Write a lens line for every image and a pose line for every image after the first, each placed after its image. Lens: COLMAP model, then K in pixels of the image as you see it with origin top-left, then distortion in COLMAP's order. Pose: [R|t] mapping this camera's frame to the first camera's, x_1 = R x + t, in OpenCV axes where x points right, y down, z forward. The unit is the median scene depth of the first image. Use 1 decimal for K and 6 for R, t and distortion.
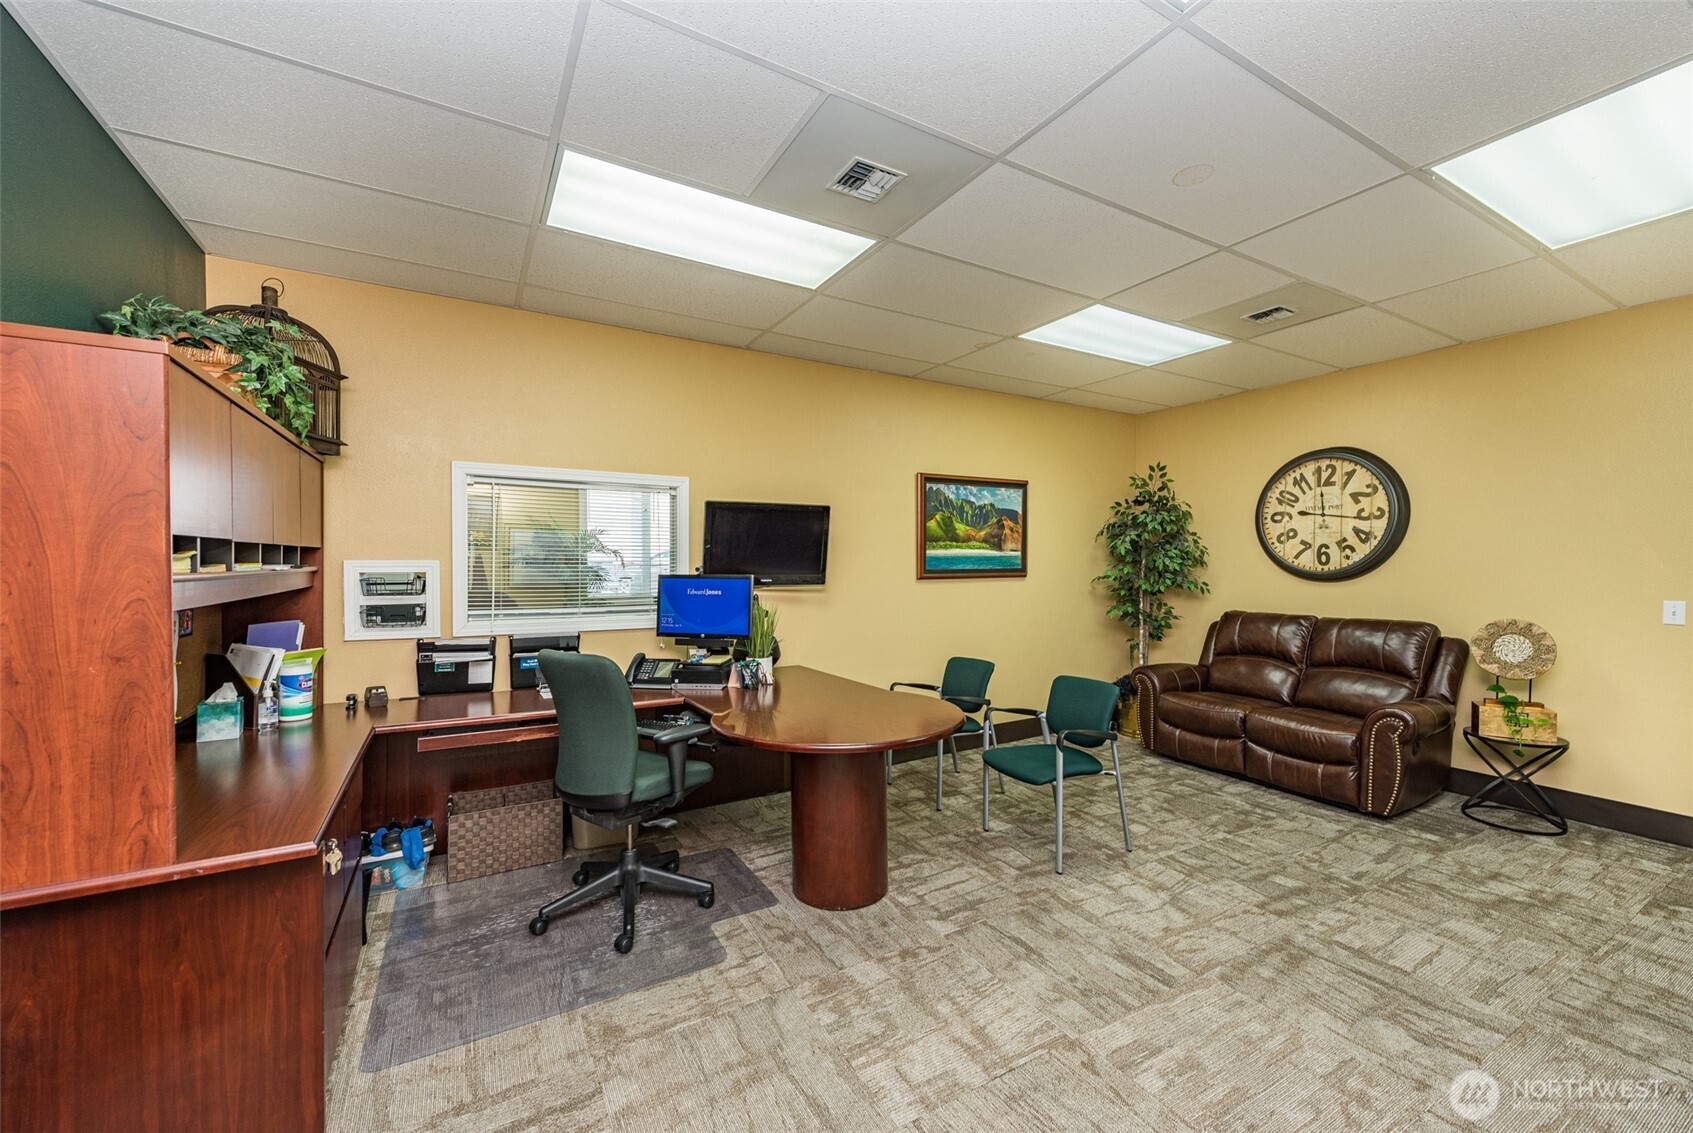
lens RADIAL K [[667.3, 0, 841.4], [0, 667.3, 567.9], [0, 0, 1]] dist [0.009394, -0.002570]
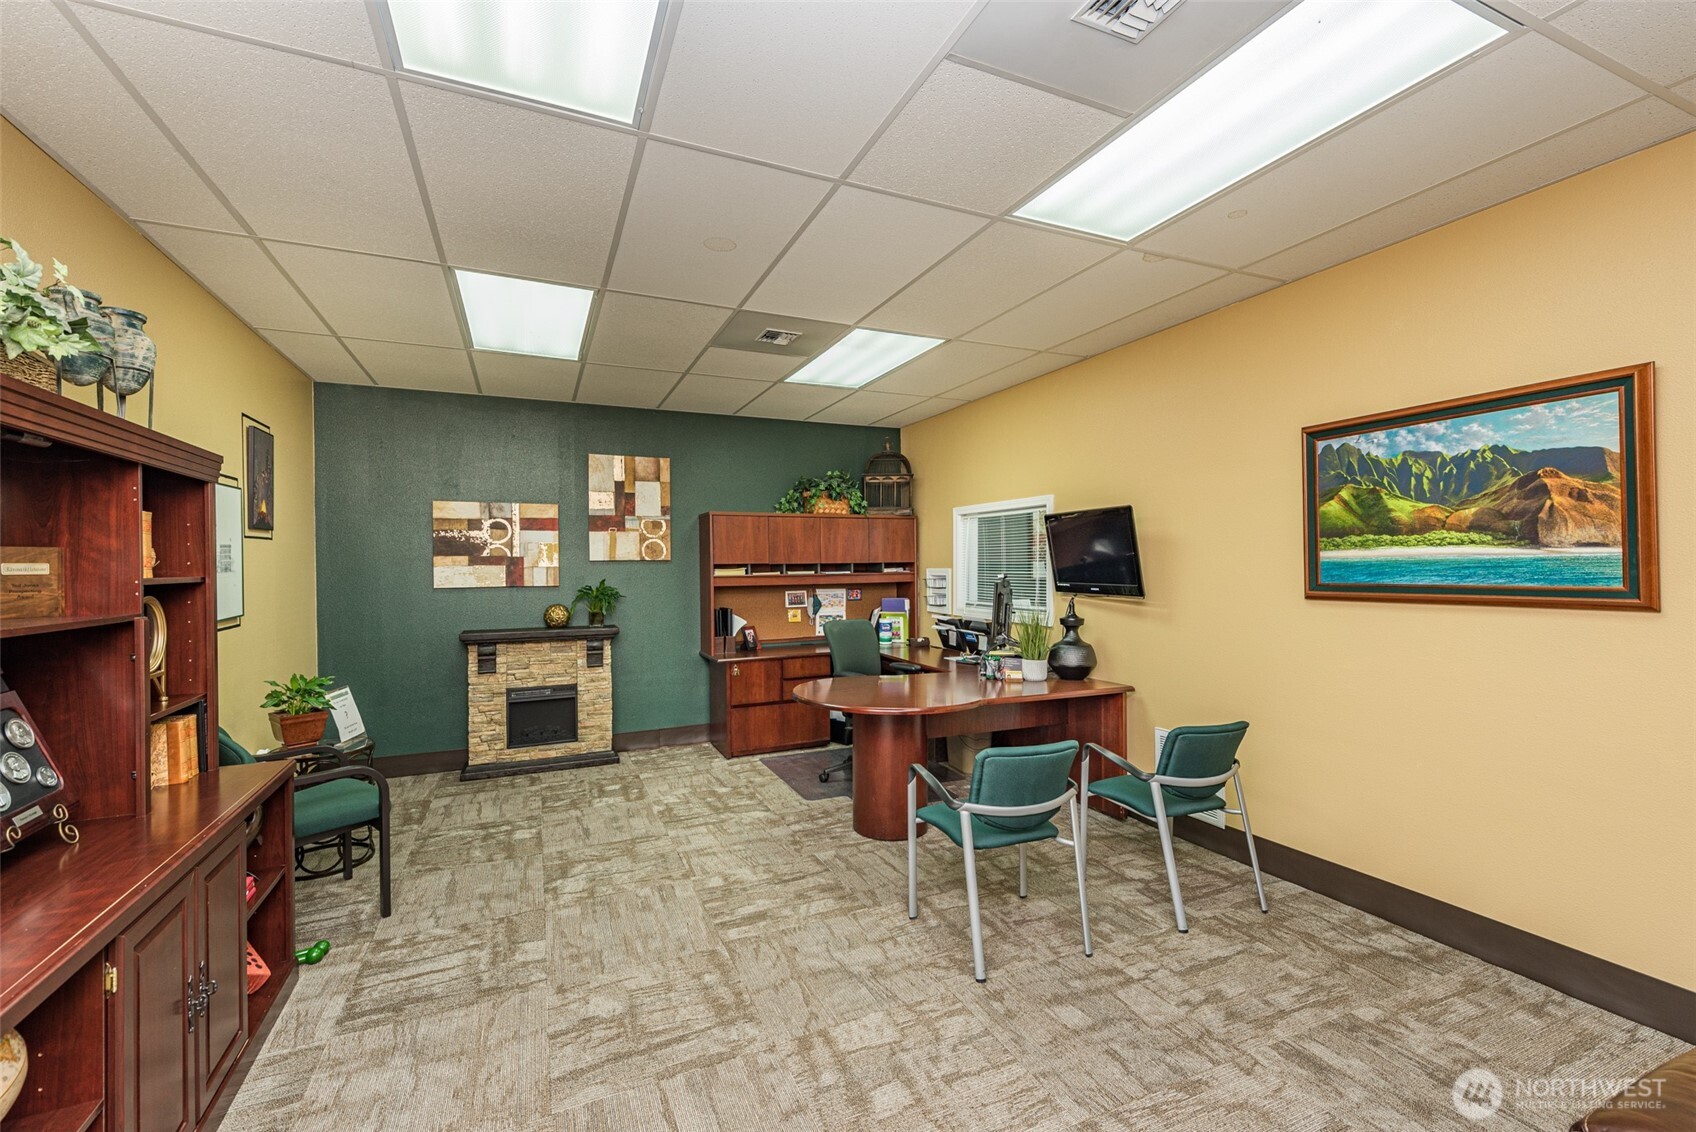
lens RADIAL K [[716.0, 0, 838.6], [0, 716.0, 559.1], [0, 0, 1]] dist [0.003470, -0.000107]
pose [[-0.115086, -0.009231, -0.993313, 0.830098], [-0.006280, 0.999944, -0.008565, -0.011118], [0.993336, 0.005252, -0.115138, 0.644763]]
